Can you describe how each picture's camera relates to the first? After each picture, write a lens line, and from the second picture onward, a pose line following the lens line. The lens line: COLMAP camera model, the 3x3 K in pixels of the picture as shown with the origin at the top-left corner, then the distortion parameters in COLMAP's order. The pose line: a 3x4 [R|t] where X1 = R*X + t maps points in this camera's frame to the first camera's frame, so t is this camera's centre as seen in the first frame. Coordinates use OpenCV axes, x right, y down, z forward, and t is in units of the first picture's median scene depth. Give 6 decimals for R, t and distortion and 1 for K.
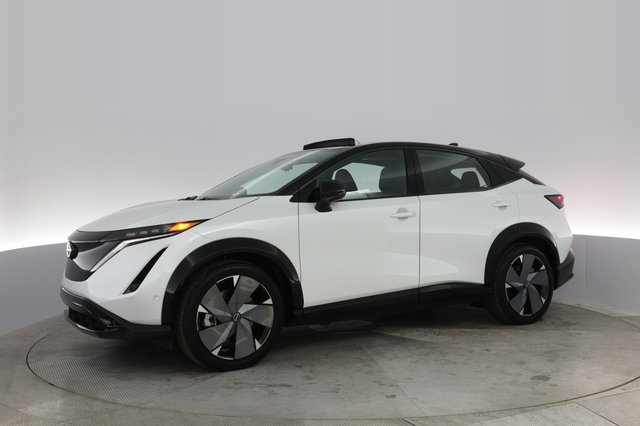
lens RADIAL K [[524.4, 0, 320.0], [0, 524.4, 213.0], [0, 0, 1]] dist [-0.006978, 0.003839]
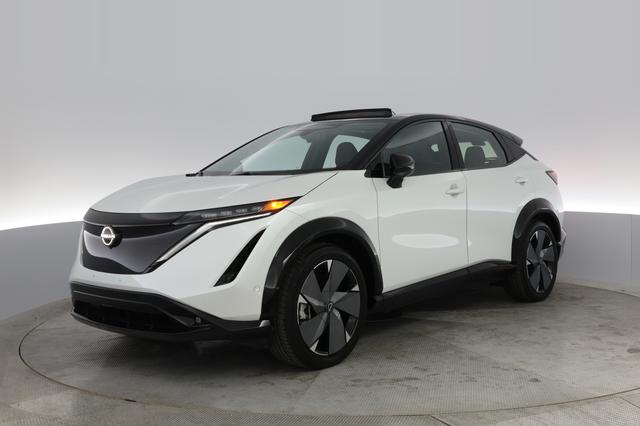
lens RADIAL K [[524.4, 0, 320.0], [0, 524.4, 213.0], [0, 0, 1]] dist [-0.006978, 0.003839]
pose [[0.996784, -0.007205, 0.079808, -0.204573], [0.003680, 0.999014, 0.044234, 0.000721], [-0.080048, -0.043798, 0.995828, 0.105745]]
